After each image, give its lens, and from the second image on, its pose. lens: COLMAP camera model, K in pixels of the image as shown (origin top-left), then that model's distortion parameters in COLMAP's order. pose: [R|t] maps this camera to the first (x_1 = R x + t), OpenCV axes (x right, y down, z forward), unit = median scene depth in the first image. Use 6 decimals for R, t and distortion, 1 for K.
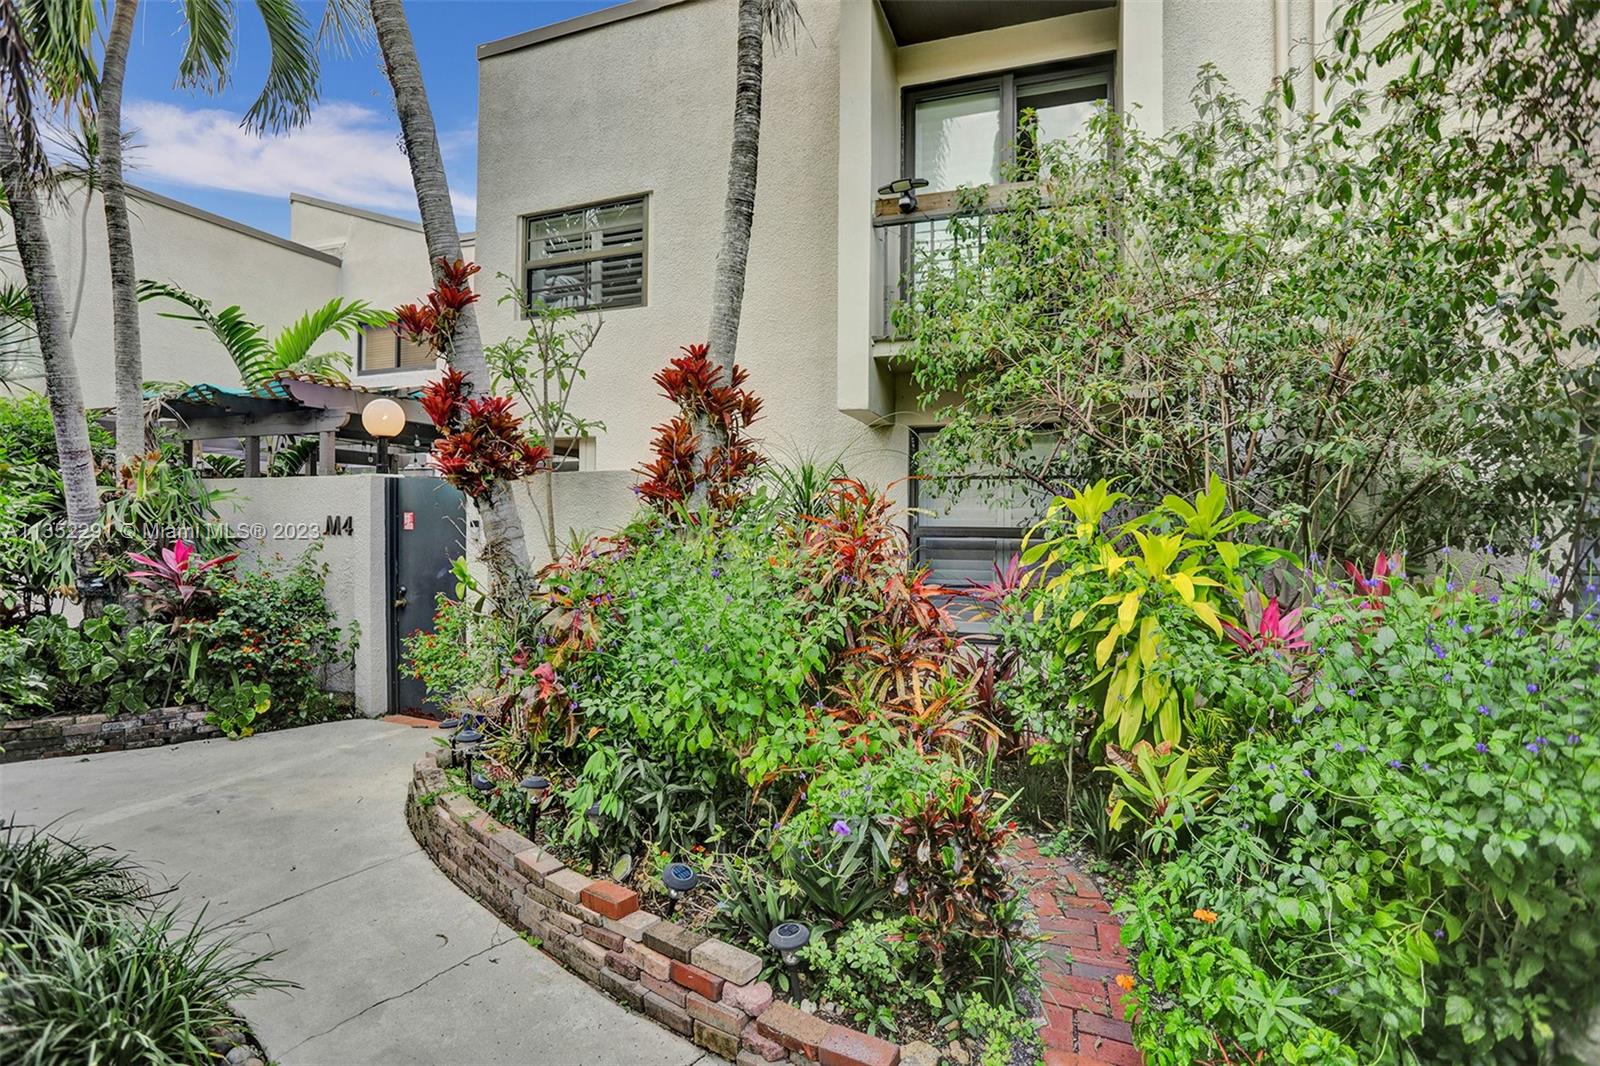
lens RADIAL K [[785.0, 0, 795.6], [0, 785.0, 522.6], [0, 0, 1]] dist [-0.063446, 0.027839]
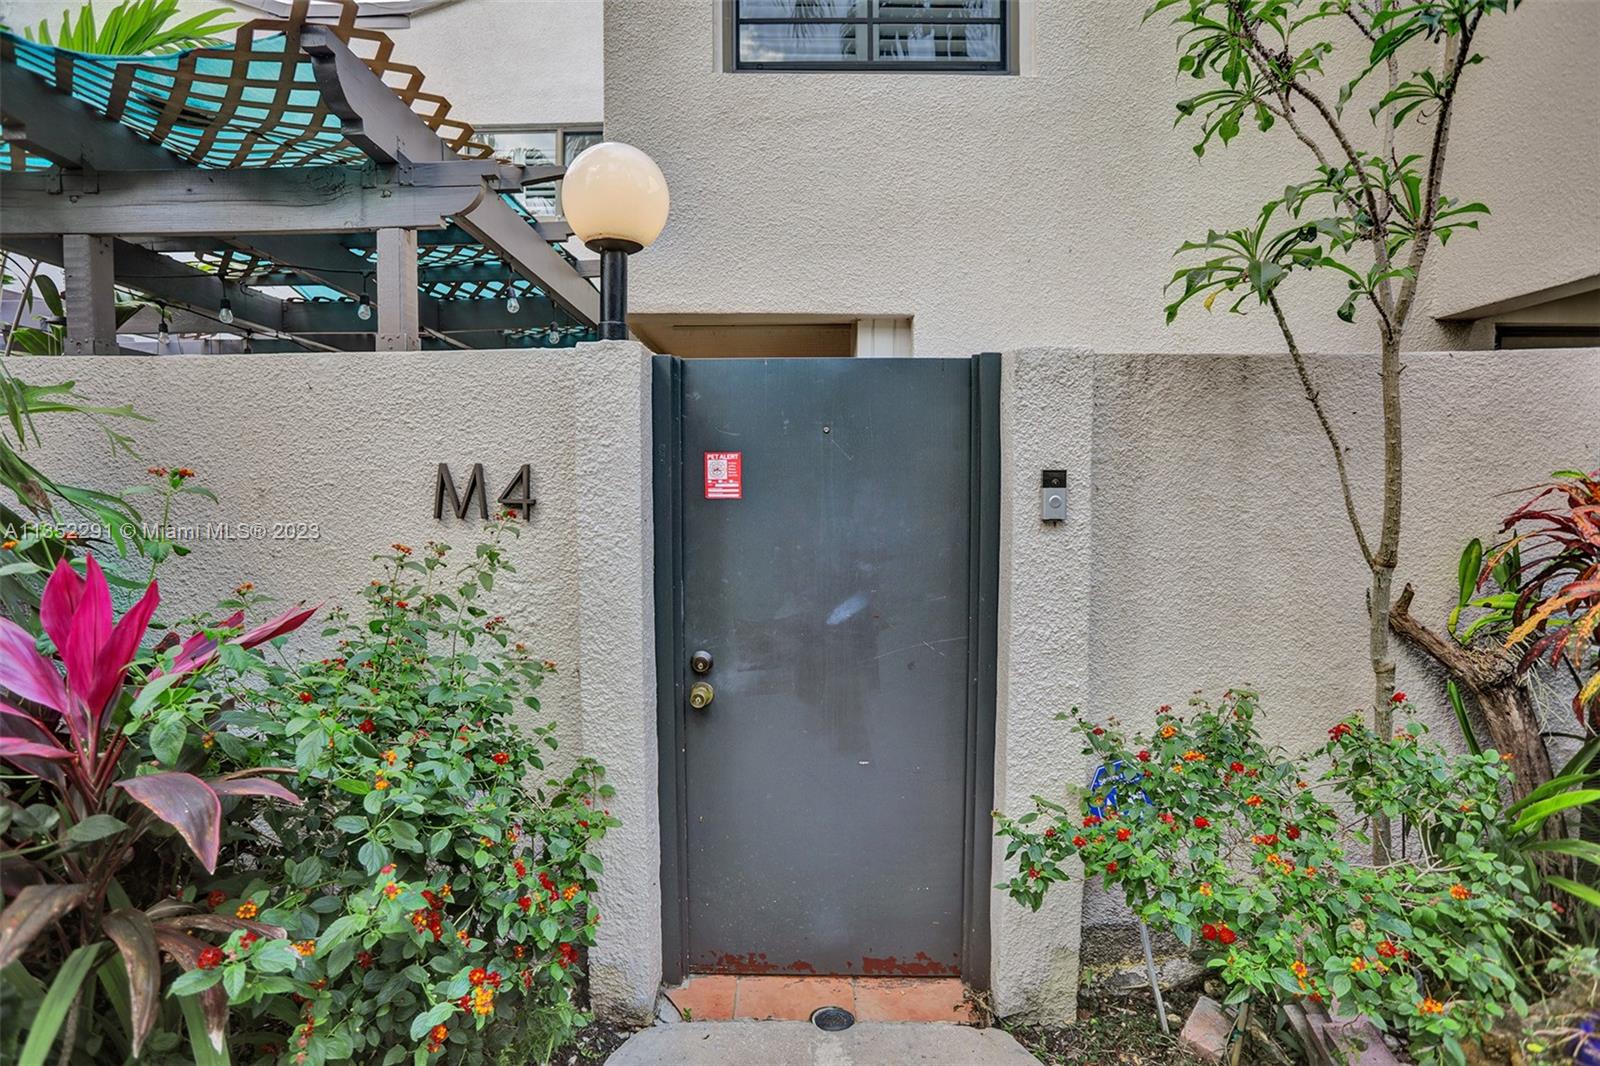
lens RADIAL K [[785.0, 0, 795.6], [0, 785.0, 522.6], [0, 0, 1]] dist [-0.063446, 0.027839]
pose [[0.934103, -0.029491, 0.355784, -0.798269], [0.014732, 0.998917, 0.044124, 0.005579], [-0.356700, -0.035975, 0.933526, 0.845699]]
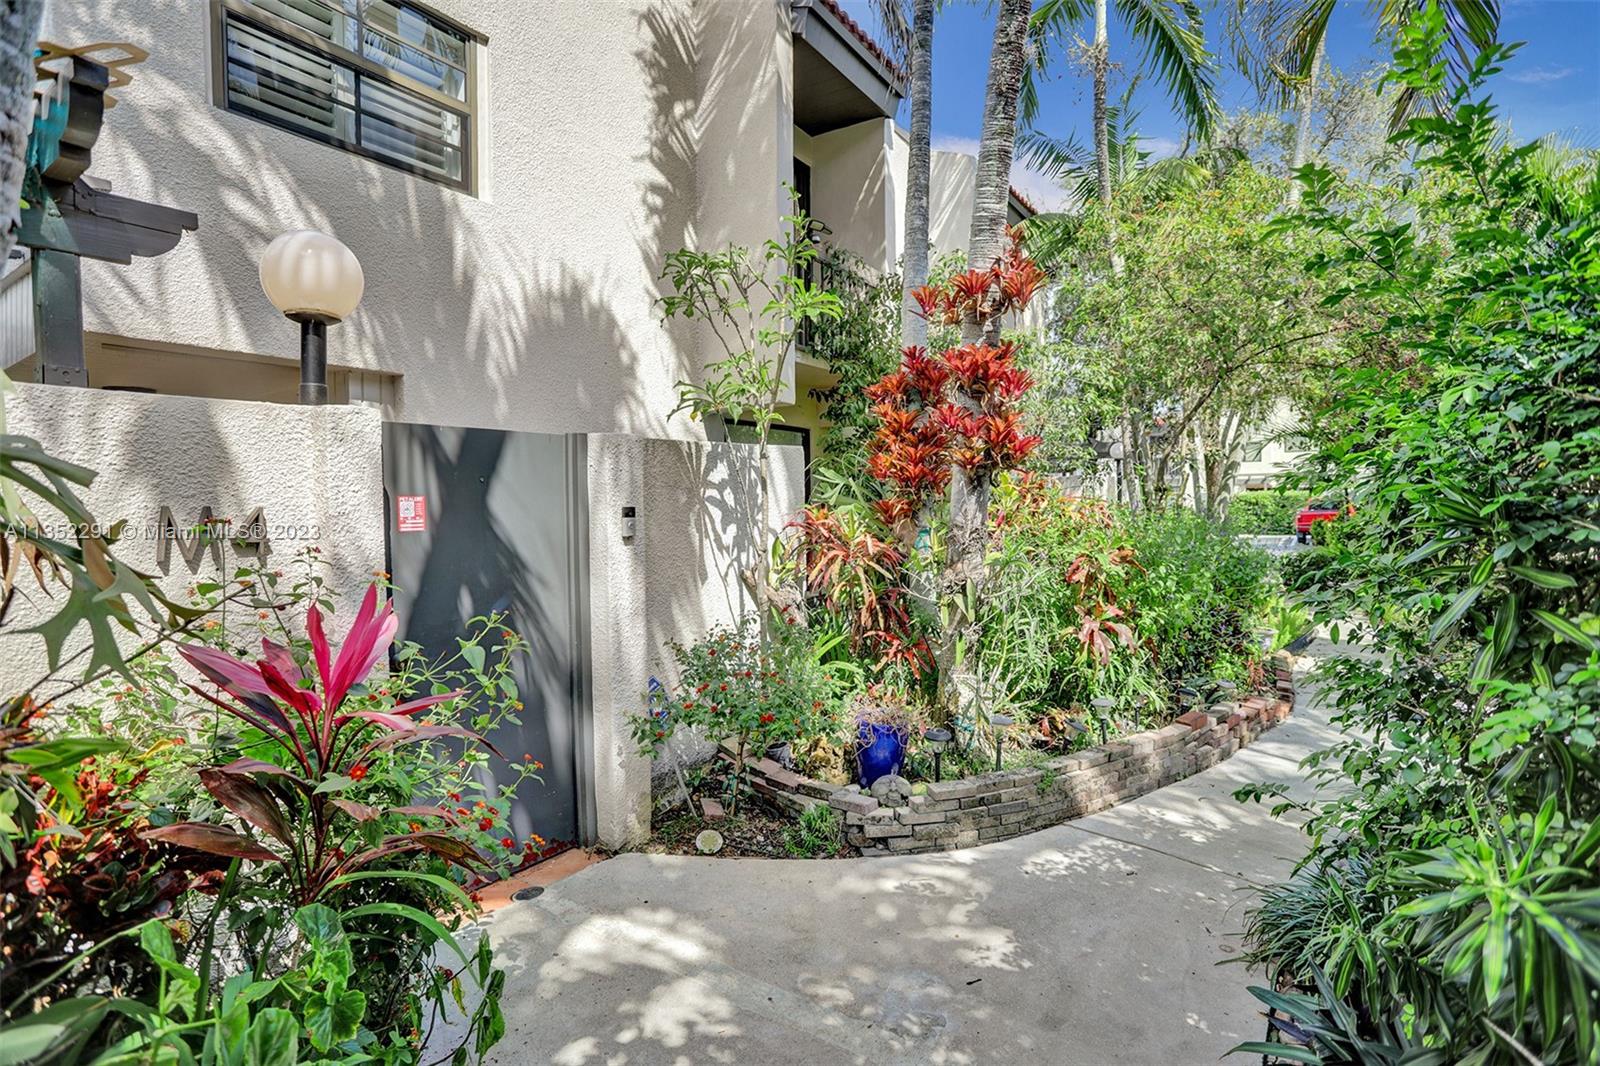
lens RADIAL K [[785.0, 0, 795.6], [0, 785.0, 522.6], [0, 0, 1]] dist [-0.063446, 0.027839]
pose [[0.224524, -0.039544, 0.973666, -1.199789], [0.023482, 0.999106, 0.035162, -0.010281], [-0.974186, 0.014969, 0.225252, 0.881832]]
